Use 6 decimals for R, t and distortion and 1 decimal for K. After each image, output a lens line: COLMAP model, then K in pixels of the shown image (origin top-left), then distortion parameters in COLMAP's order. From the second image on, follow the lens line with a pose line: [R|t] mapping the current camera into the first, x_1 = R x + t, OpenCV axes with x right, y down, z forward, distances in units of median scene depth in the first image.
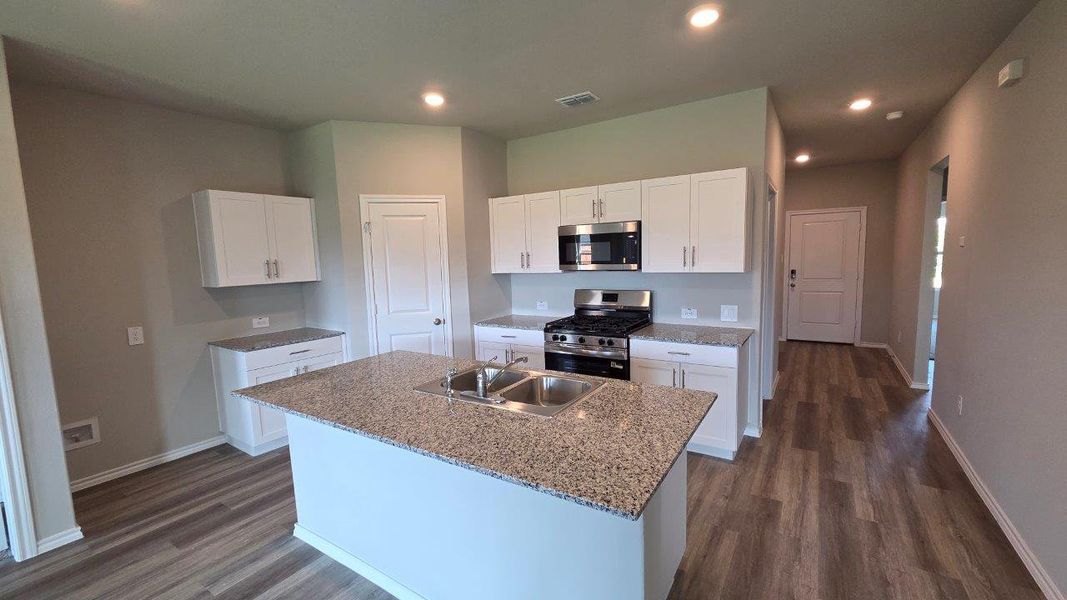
lens RADIAL K [[437.7, 0, 541.7], [0, 437.7, 300.8], [0, 0, 1]] dist [0.001490, 0.000684]
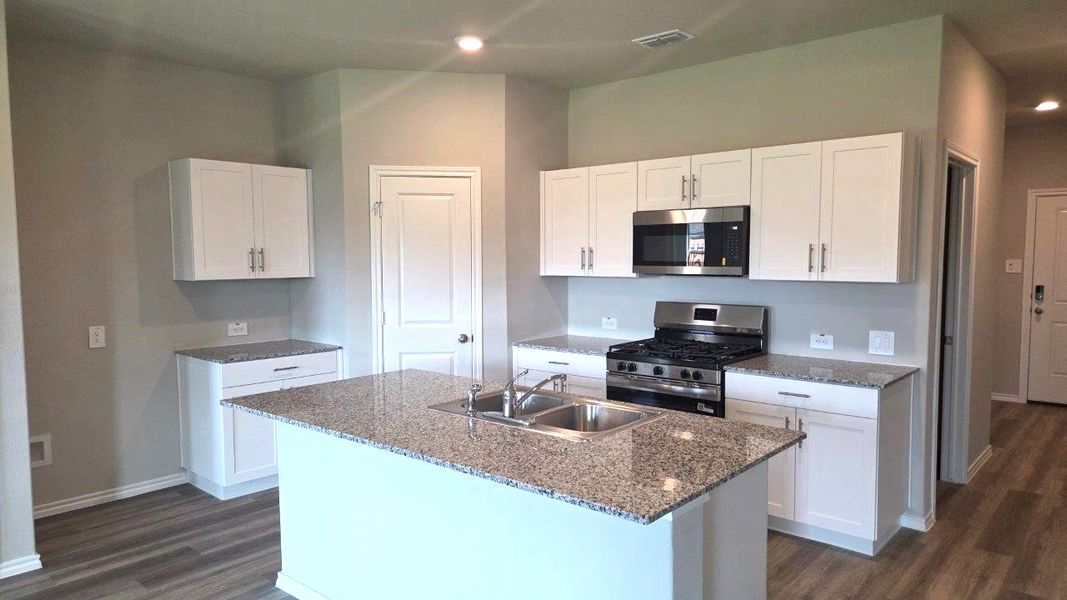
lens RADIAL K [[717.0, 0, 533.5], [0, 717.0, 300.0], [0, 0, 1]] dist [0.045468, -0.002651]
pose [[0.988943, 0.035386, -0.144014, 0.057013], [-0.040548, 0.998630, -0.033062, 0.022003], [0.142647, 0.038536, 0.989023, -0.201080]]
